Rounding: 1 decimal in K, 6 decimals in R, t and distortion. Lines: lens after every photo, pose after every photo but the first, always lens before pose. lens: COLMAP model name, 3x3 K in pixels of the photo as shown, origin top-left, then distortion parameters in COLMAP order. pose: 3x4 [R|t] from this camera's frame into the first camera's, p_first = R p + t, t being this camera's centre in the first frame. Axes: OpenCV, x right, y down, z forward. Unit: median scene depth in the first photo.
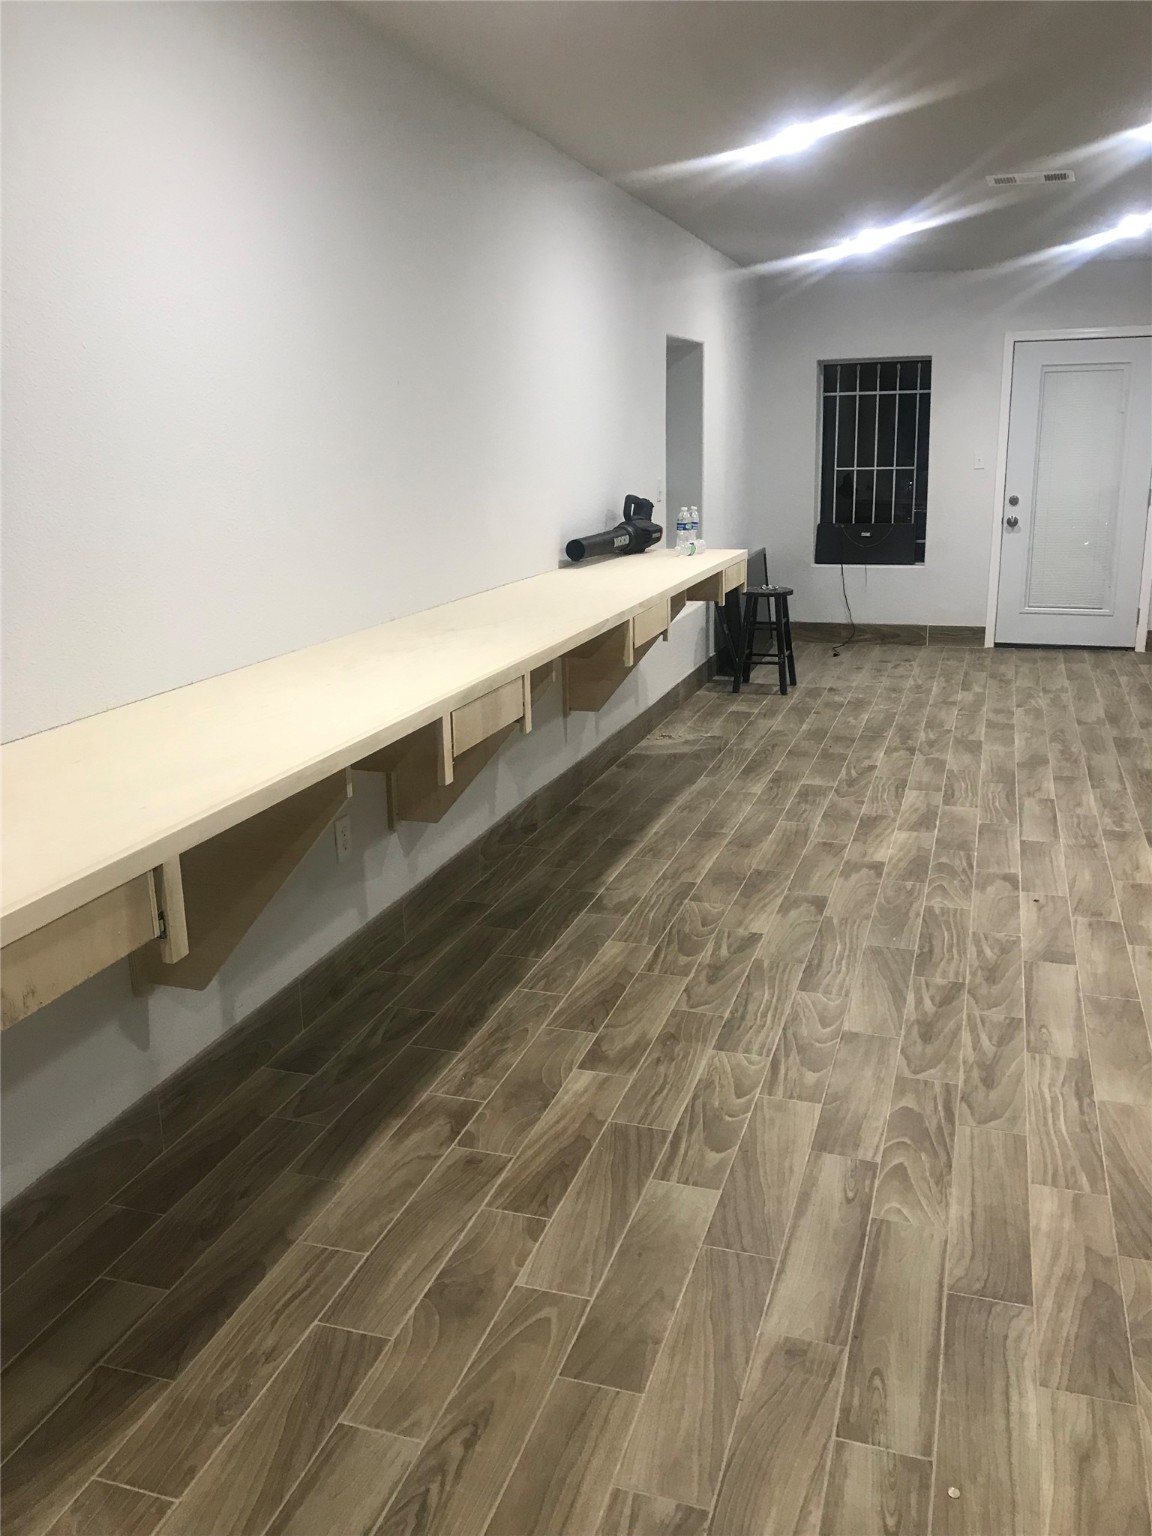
lens RADIAL K [[1260.7, 0, 587.1], [0, 1260.7, 773.0], [0, 0, 1]] dist [0.029967, -0.000077]
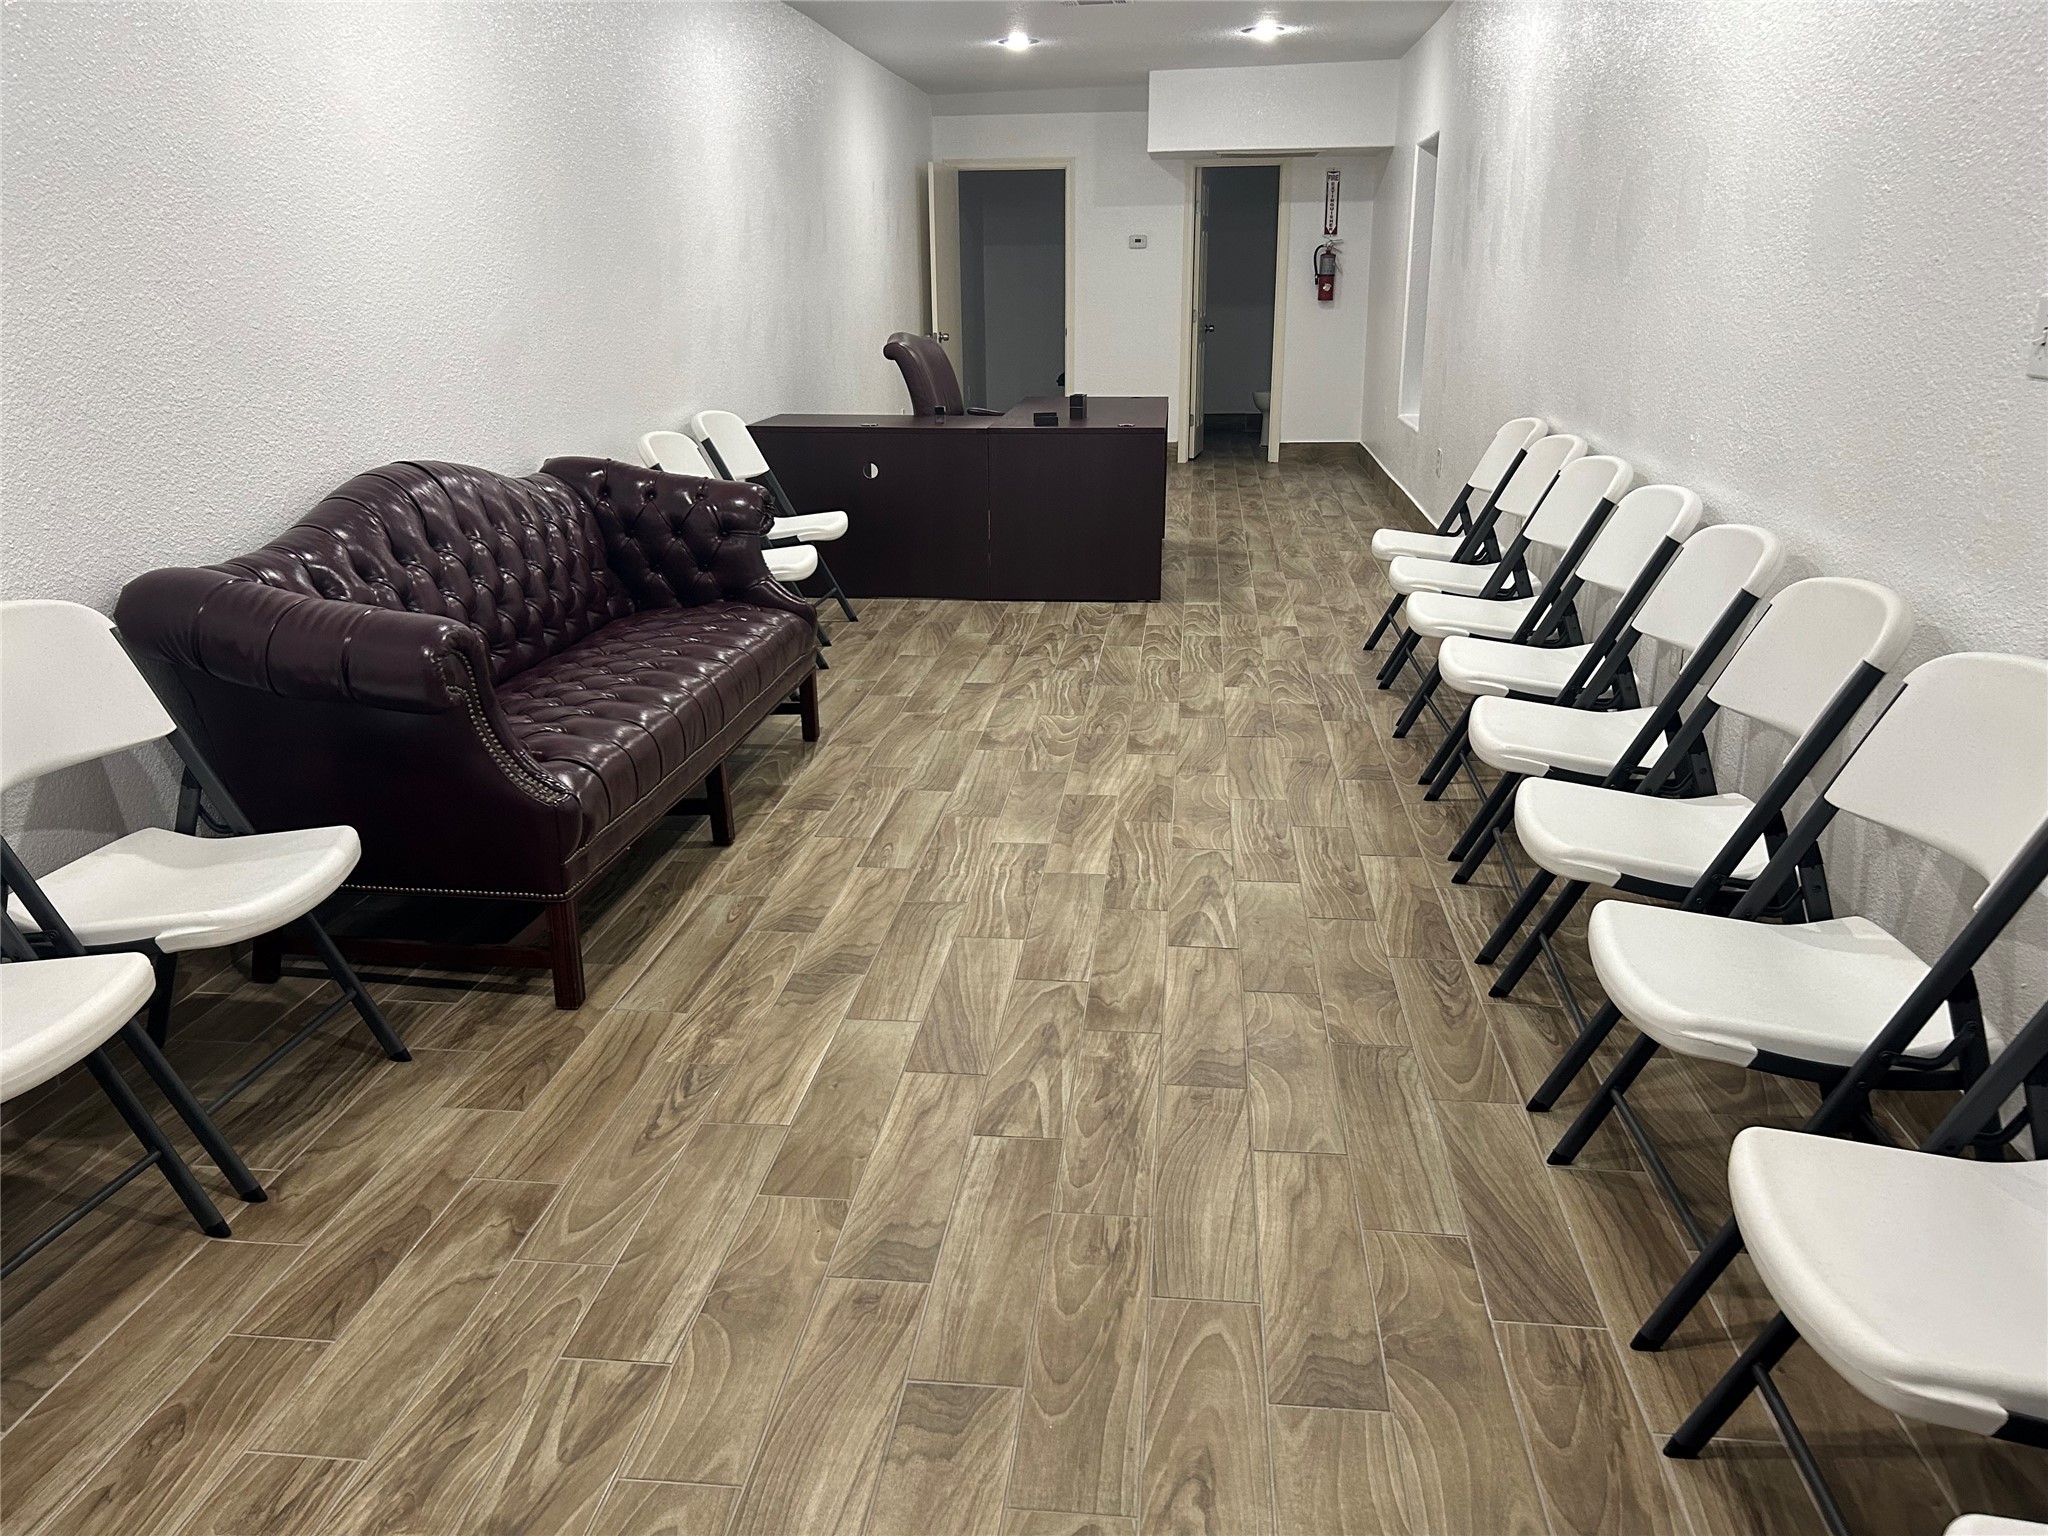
lens RADIAL K [[1558.2, 0, 1024.0], [0, 1558.2, 768.0], [0, 0, 1]] dist [0.096438, -0.116233]
pose [[-0.979789, 0.081318, -0.182760, 0.430279], [-0.028860, 0.846617, 0.531420, -0.403682], [0.197942, 0.525954, -0.827159, 1.614389]]
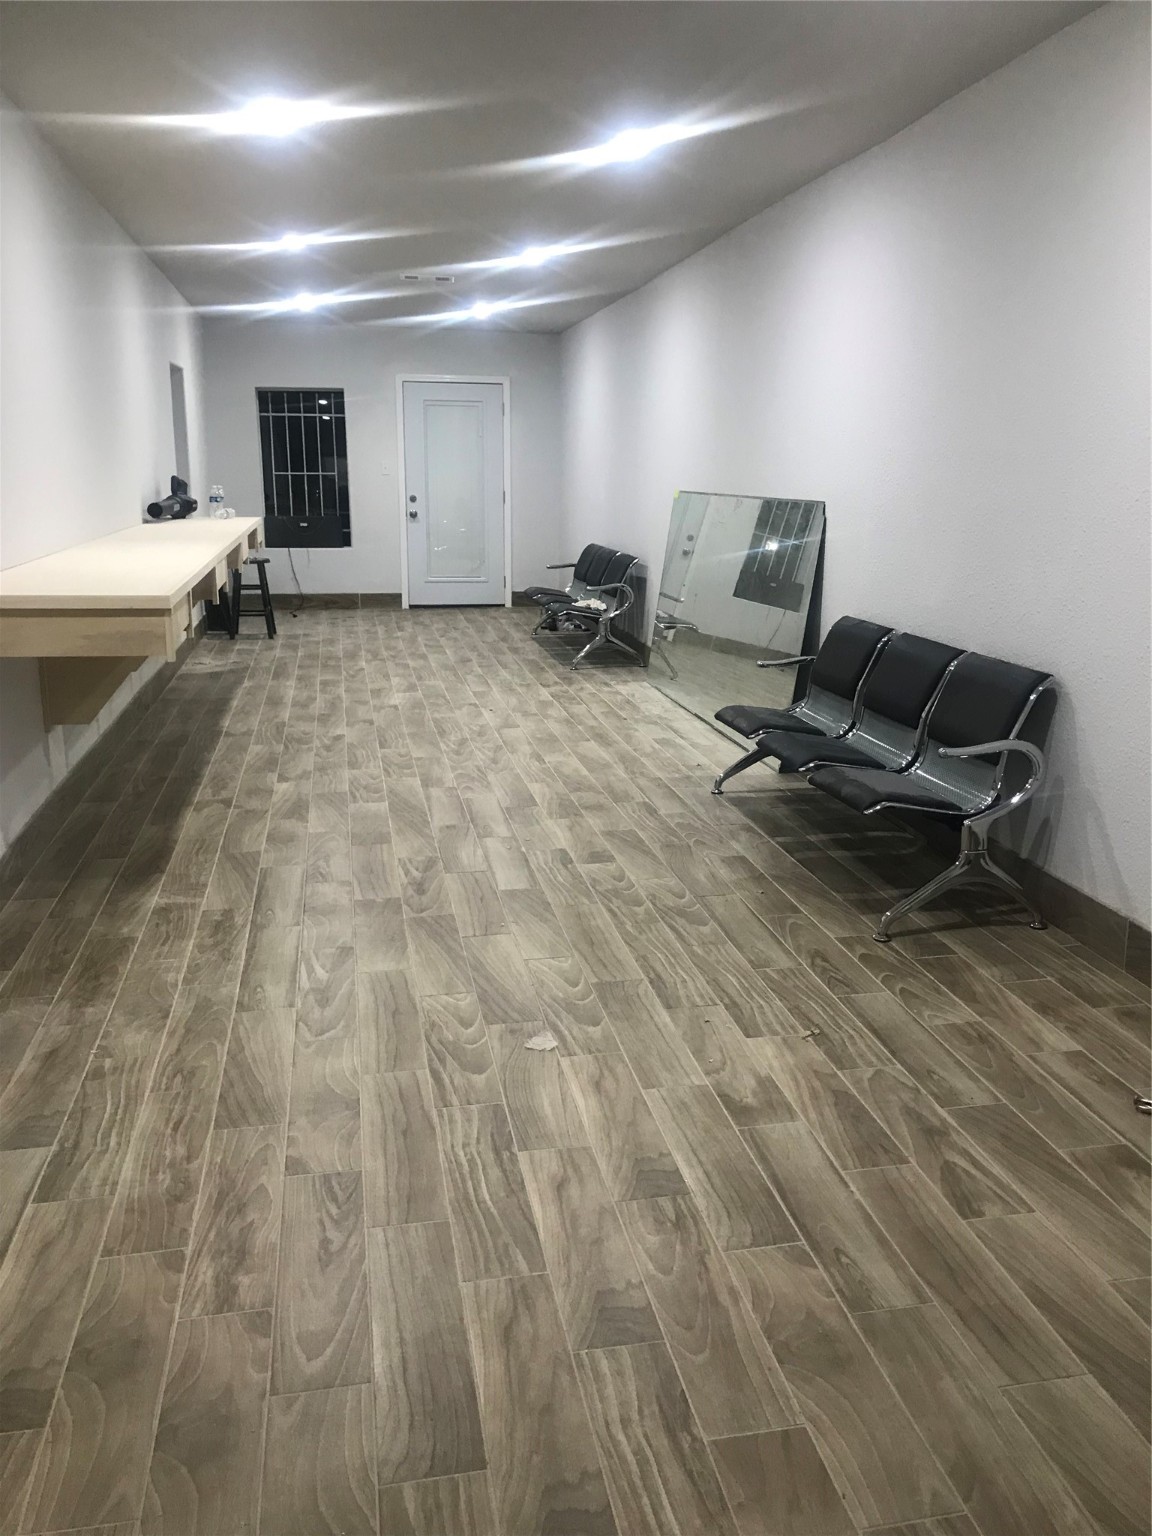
lens RADIAL K [[1260.7, 0, 587.1], [0, 1260.7, 773.0], [0, 0, 1]] dist [0.029967, -0.000077]
pose [[0.877314, -0.090481, 0.471311, -0.271793], [0.102129, 0.994771, 0.000868, 0.157911], [-0.468925, 0.047373, 0.881967, -0.442421]]
